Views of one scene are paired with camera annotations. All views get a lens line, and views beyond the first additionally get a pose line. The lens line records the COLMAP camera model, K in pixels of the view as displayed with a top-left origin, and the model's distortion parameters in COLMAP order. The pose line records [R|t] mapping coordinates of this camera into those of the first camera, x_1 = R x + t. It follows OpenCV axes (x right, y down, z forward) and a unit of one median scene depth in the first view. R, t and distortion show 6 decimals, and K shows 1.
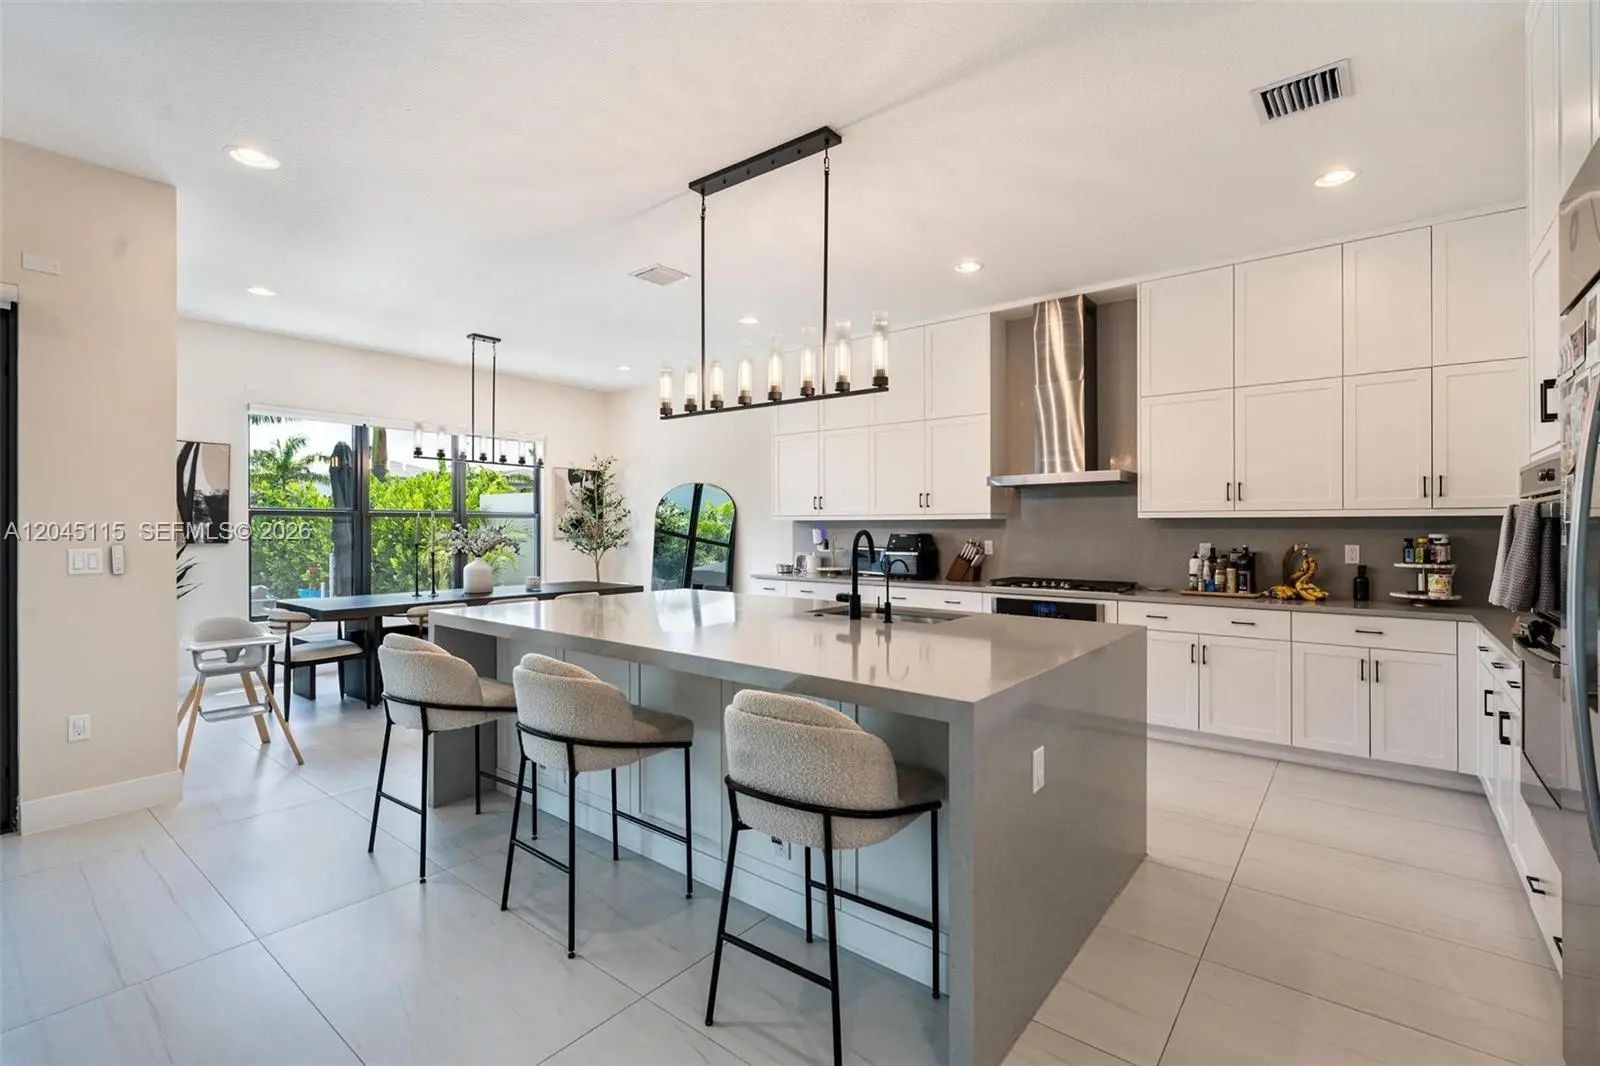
lens RADIAL K [[718.6, 0, 802.6], [0, 718.6, 527.1], [0, 0, 1]] dist [0.001213, 0.001178]
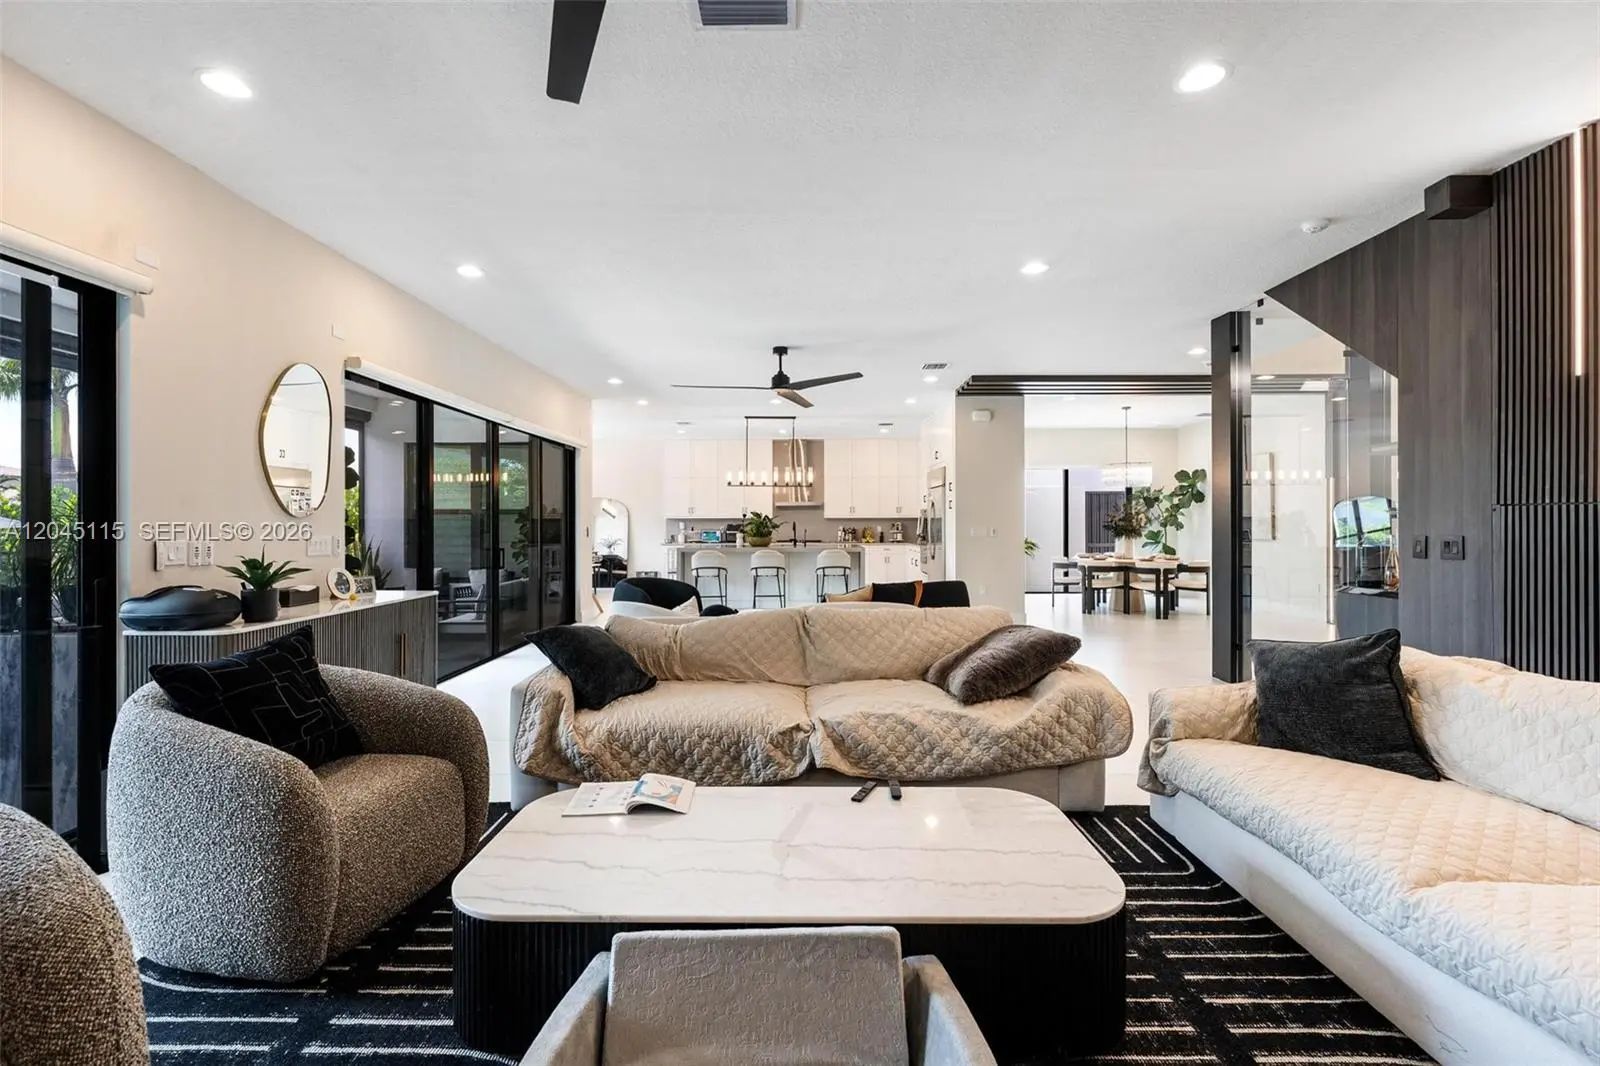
lens RADIAL K [[718.6, 0, 792.3], [0, 718.6, 524.9], [0, 0, 1]] dist [0.001213, 0.001178]
pose [[0.788699, -0.004318, 0.614764, -1.330370], [0.004070, 0.999990, 0.001802, 0.009907], [-0.614766, 0.001081, 0.788709, -1.147869]]
